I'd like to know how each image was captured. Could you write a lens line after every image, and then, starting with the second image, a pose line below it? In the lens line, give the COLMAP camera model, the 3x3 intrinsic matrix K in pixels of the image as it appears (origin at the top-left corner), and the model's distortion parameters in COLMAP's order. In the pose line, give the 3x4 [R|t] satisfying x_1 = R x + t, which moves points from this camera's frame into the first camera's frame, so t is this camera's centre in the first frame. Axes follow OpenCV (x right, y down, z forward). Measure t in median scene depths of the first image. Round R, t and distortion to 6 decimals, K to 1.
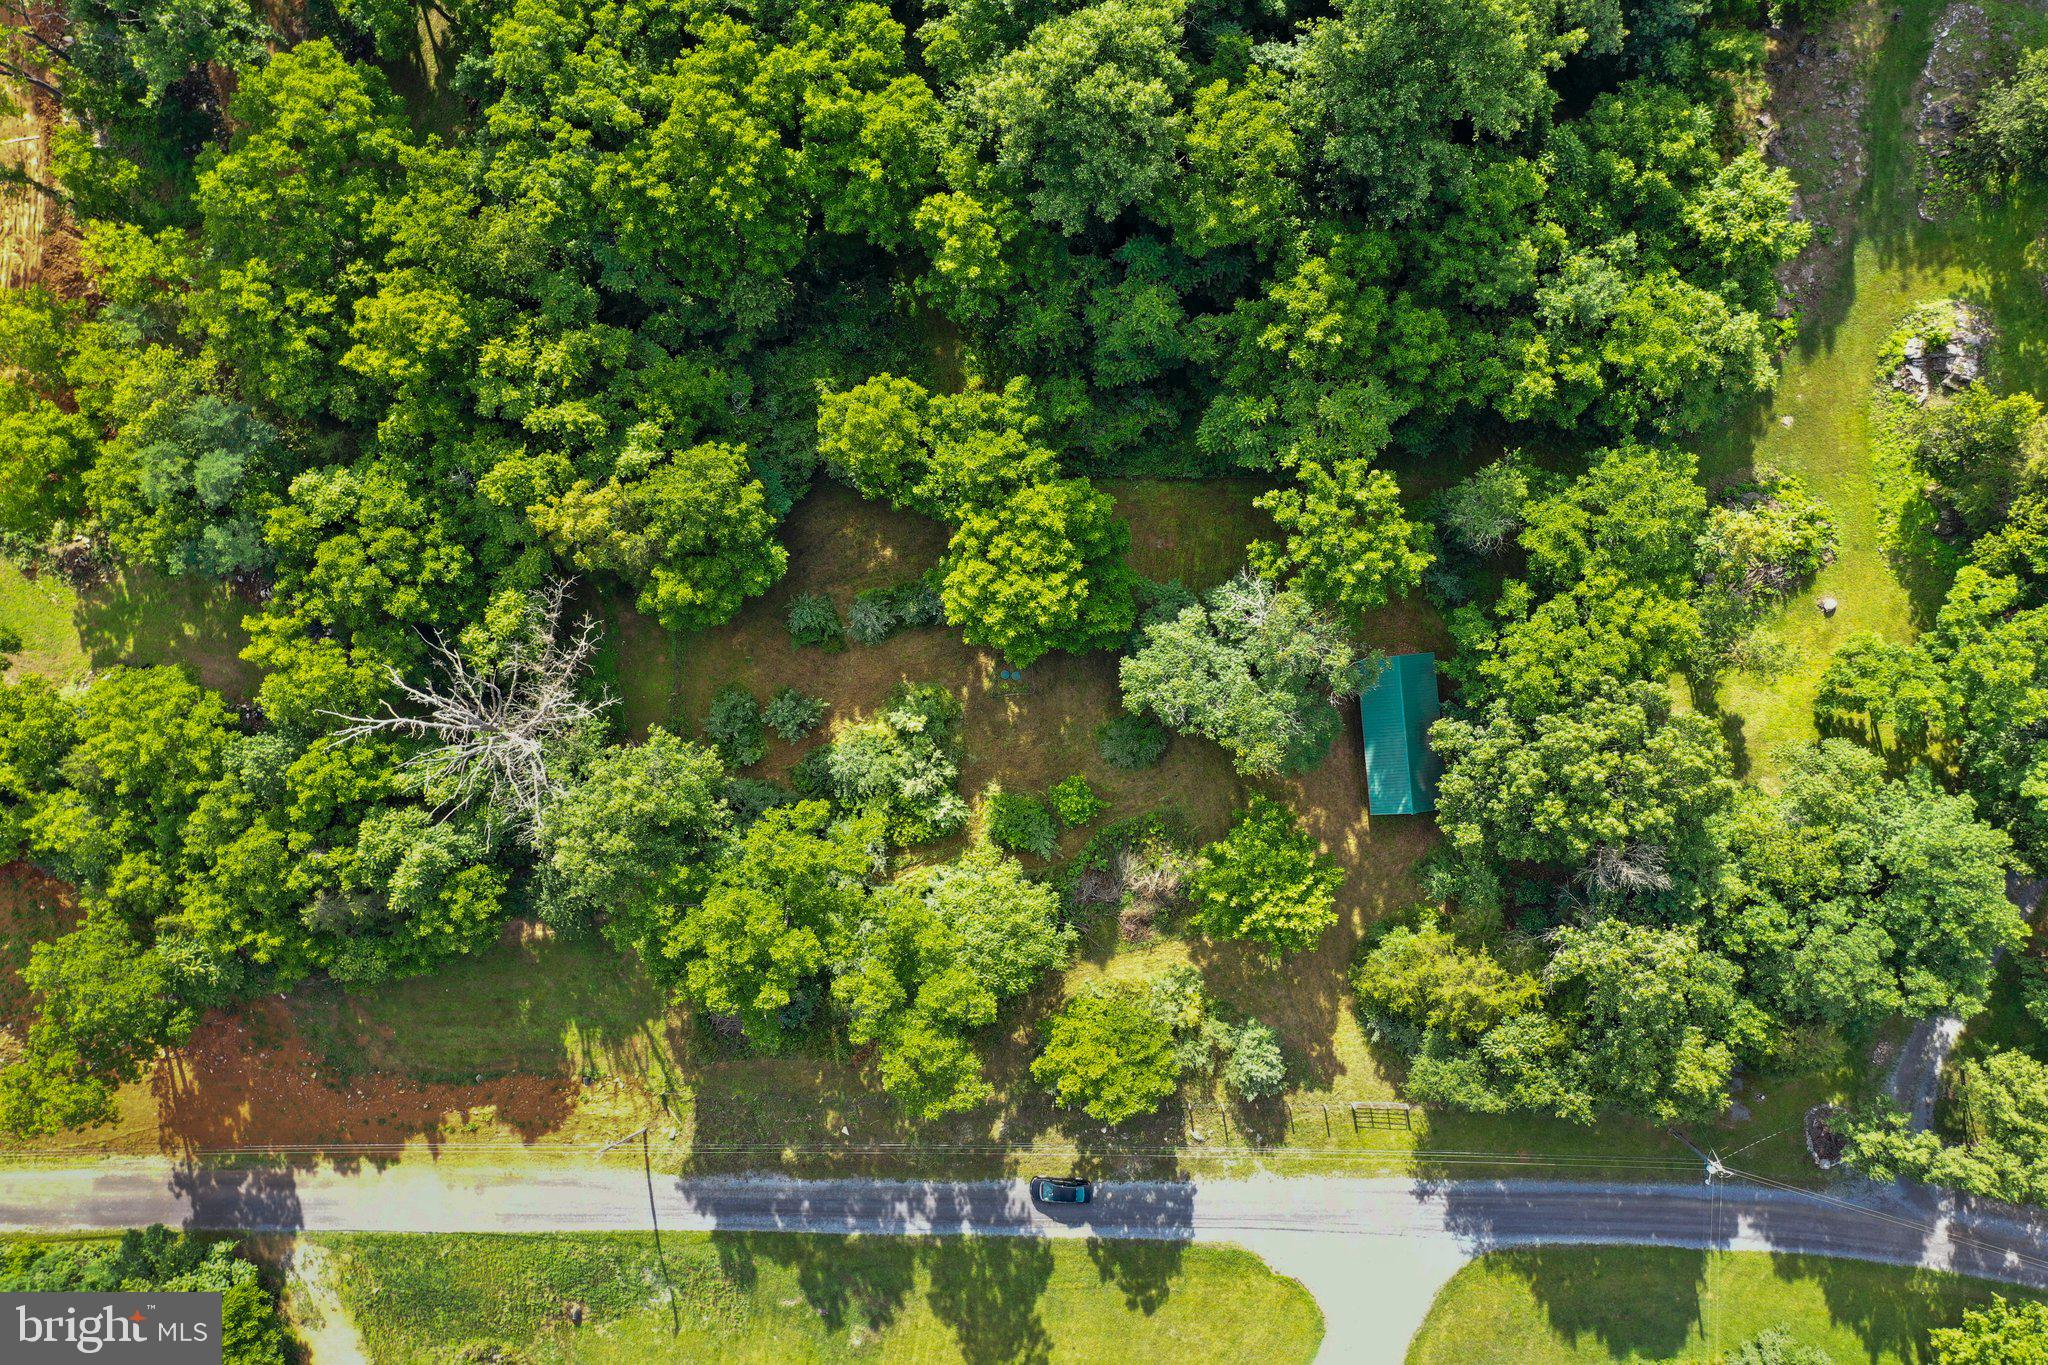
lens RADIAL K [[1639.0, 0, 1037.5], [0, 1639.0, 676.7], [0, 0, 1]] dist [-0.000917, 0.008505]
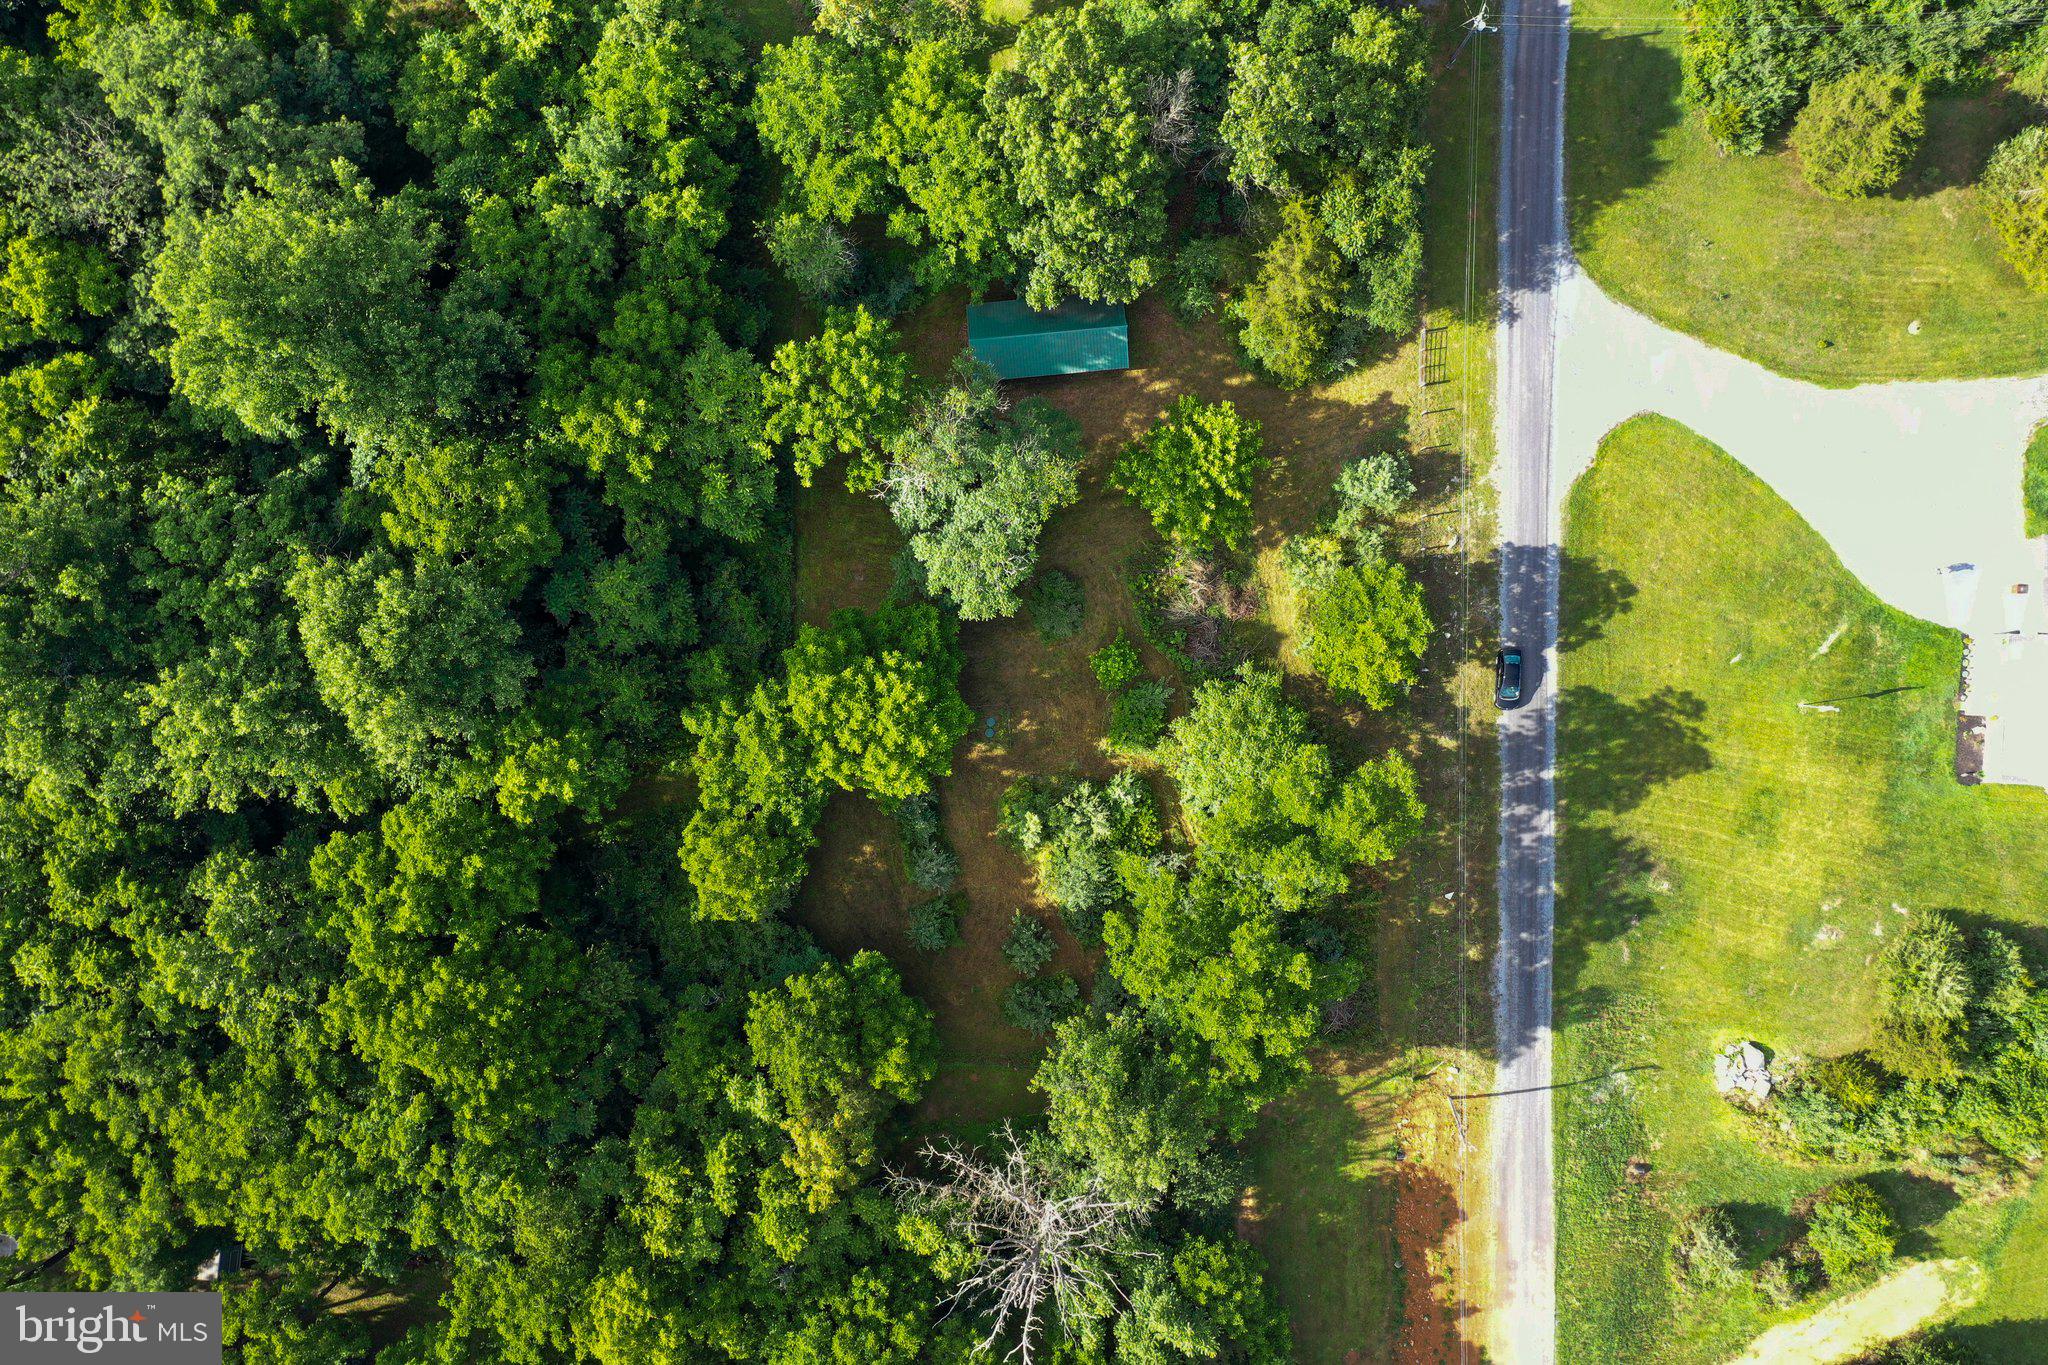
lens RADIAL K [[1639.0, 0, 1020.5], [0, 1639.0, 678.2], [0, 0, 1]] dist [-0.000917, 0.008505]
pose [[0.003815, -0.999974, 0.006119, 0.008529], [0.999682, 0.003662, -0.024930, 0.048683], [0.024907, 0.006212, 0.999670, 0.001638]]
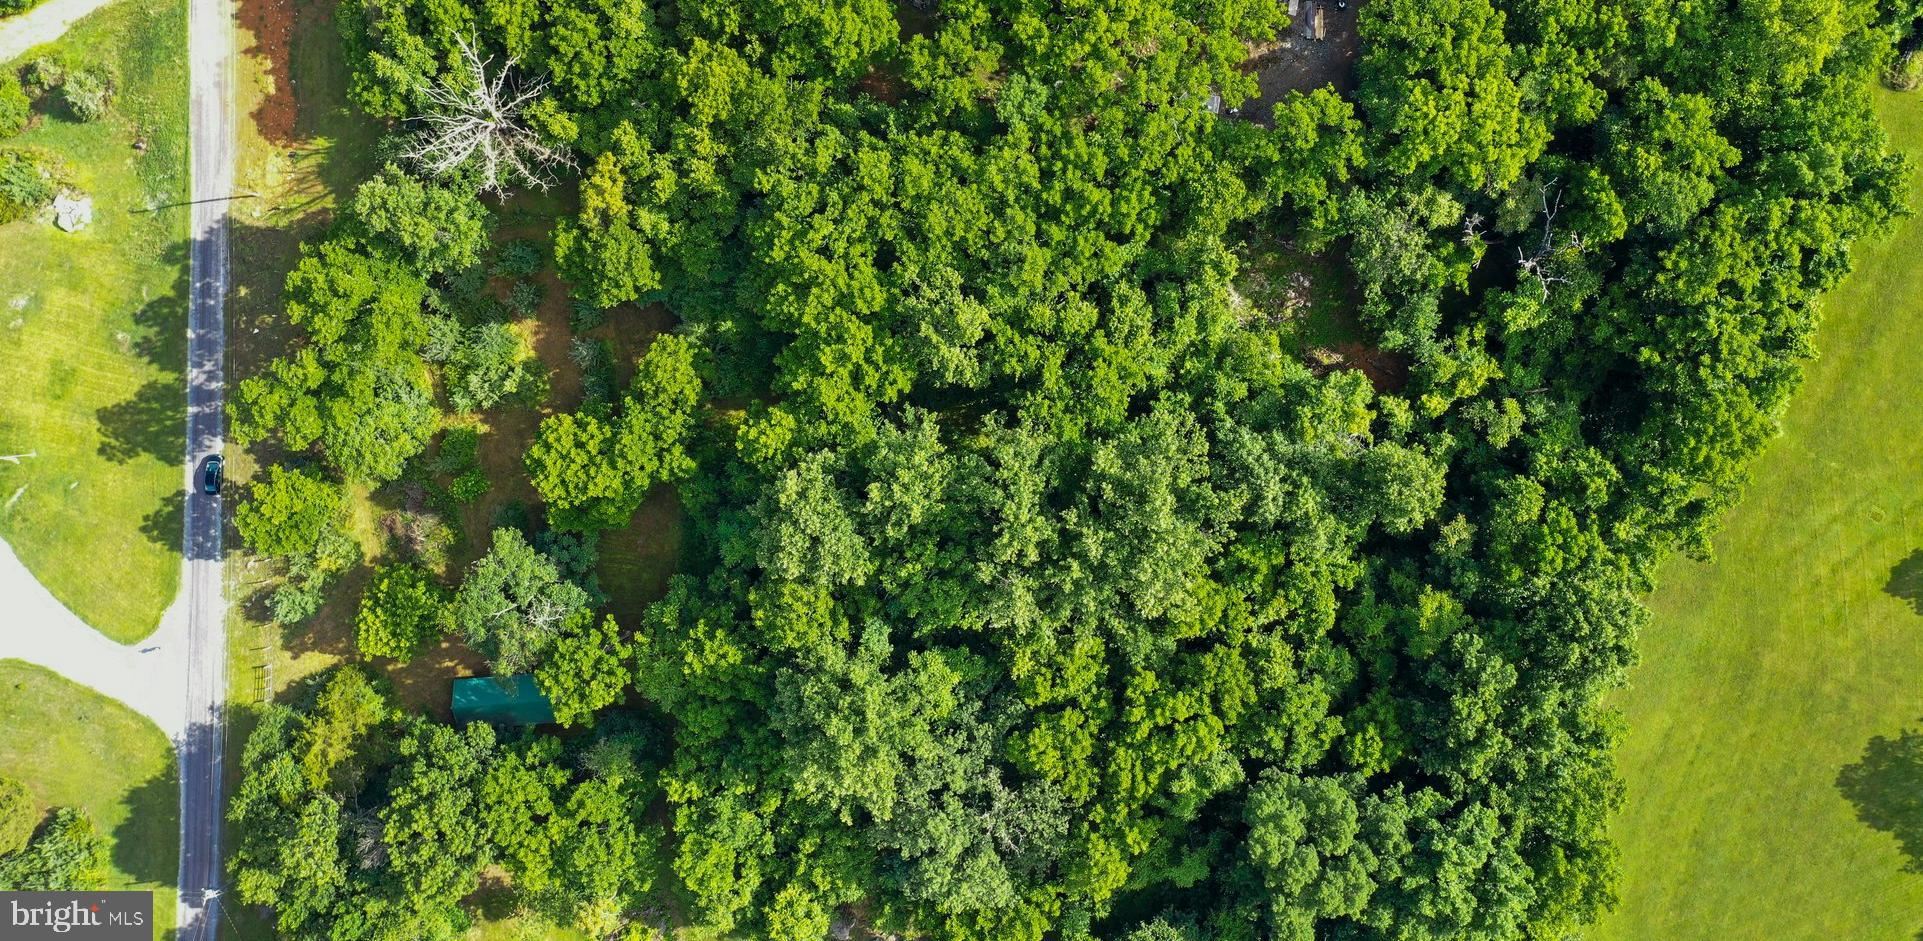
lens RADIAL K [[1553.9, 0, 999.2], [0, 1553.9, 341.3], [0, 0, 1]] dist [-0.003100, 0.002144]
pose [[-0.003940, 0.999457, 0.032718, -0.180957], [-0.999768, -0.004630, 0.021030, -0.506649], [0.021170, -0.032628, 0.999243, -0.483751]]
